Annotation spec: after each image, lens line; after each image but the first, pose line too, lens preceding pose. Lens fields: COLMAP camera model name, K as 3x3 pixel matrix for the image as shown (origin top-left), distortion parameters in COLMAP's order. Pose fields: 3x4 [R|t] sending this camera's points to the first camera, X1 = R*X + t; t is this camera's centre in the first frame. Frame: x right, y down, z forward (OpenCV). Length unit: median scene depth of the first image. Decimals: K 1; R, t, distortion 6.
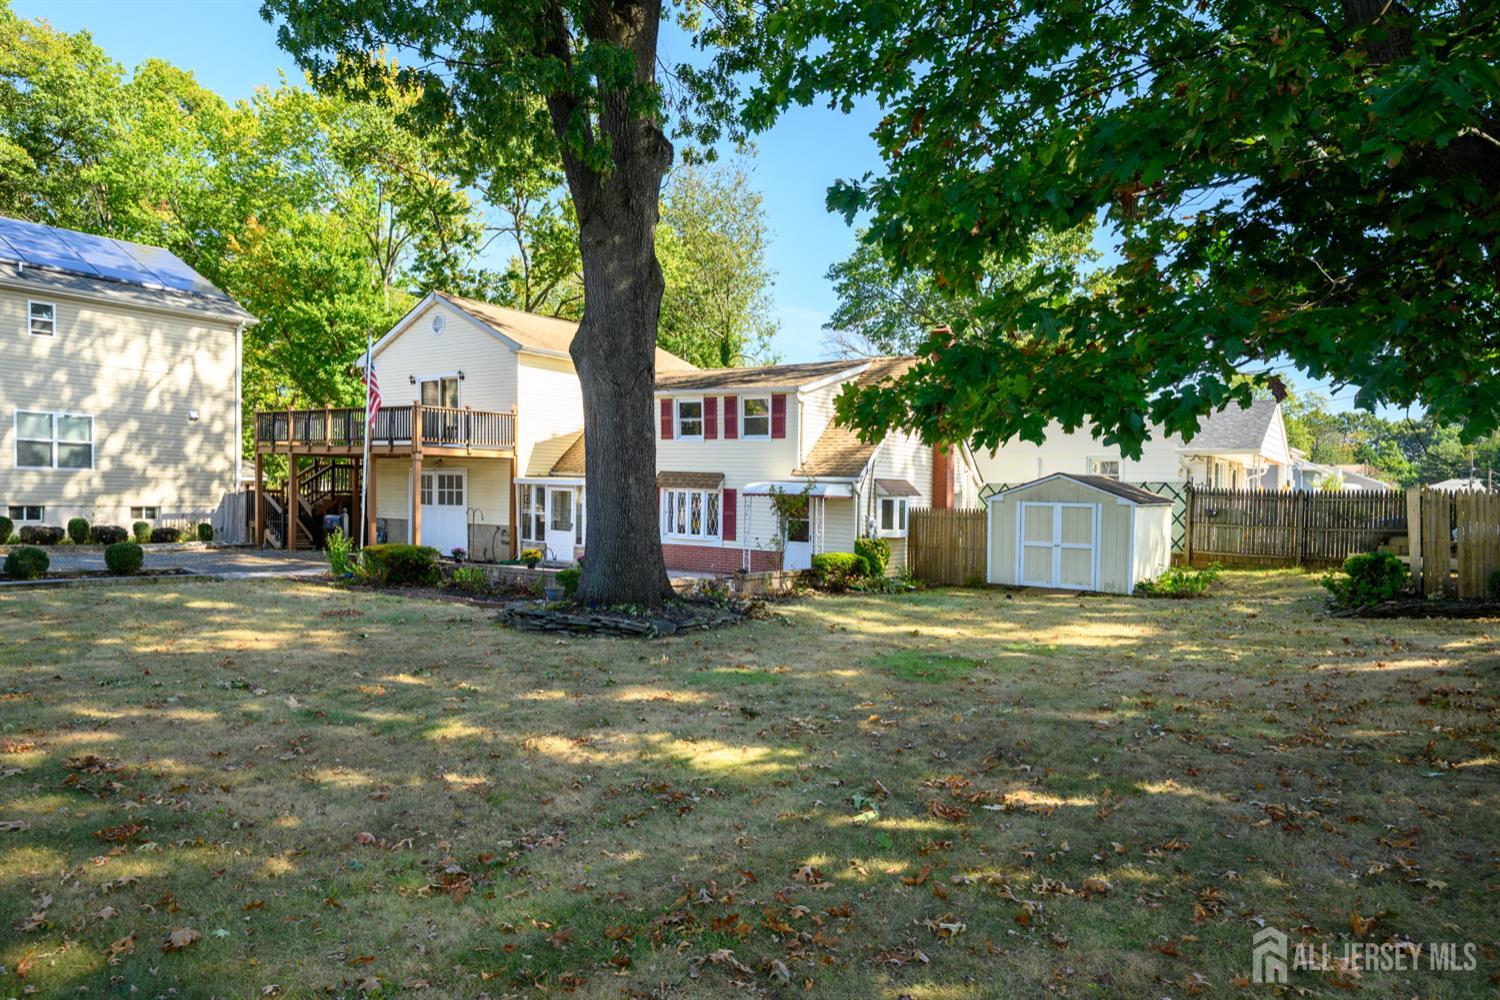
lens RADIAL K [[997.3, 0, 773.9], [0, 997.3, 511.5], [0, 0, 1]] dist [-0.000930, -0.000655]
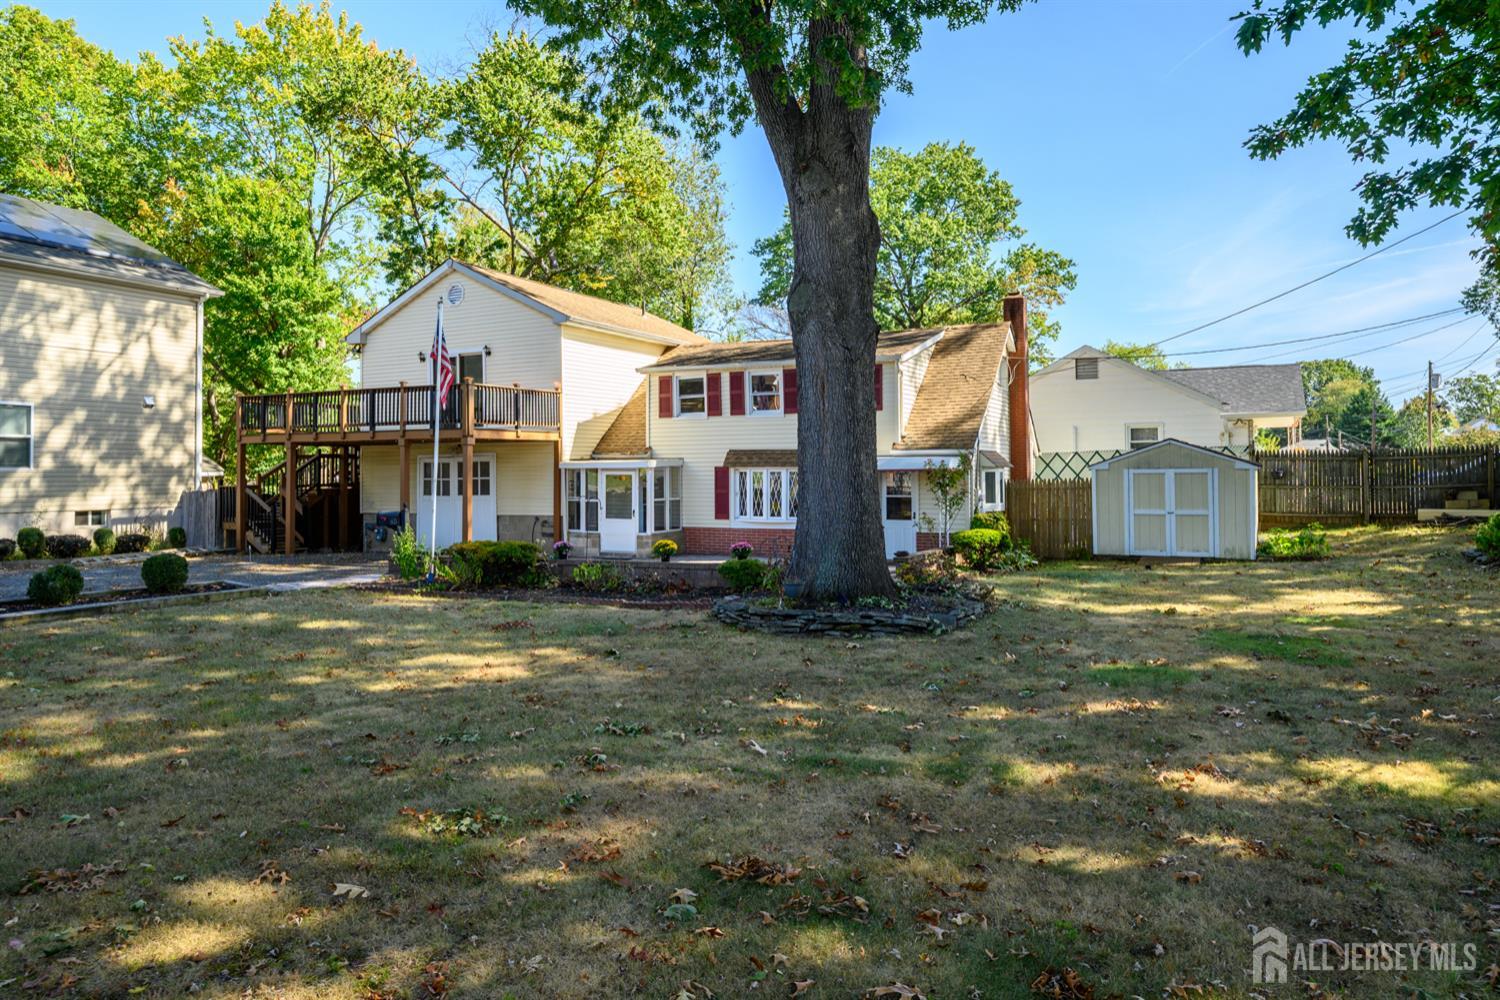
lens RADIAL K [[997.3, 0, 788.3], [0, 997.3, 438.0], [0, 0, 1]] dist [-0.000930, -0.000655]
pose [[0.986418, -0.027869, 0.161872, -0.186659], [0.036338, 0.998108, -0.049595, -0.003050], [-0.160184, 0.054803, 0.985565, 0.070351]]
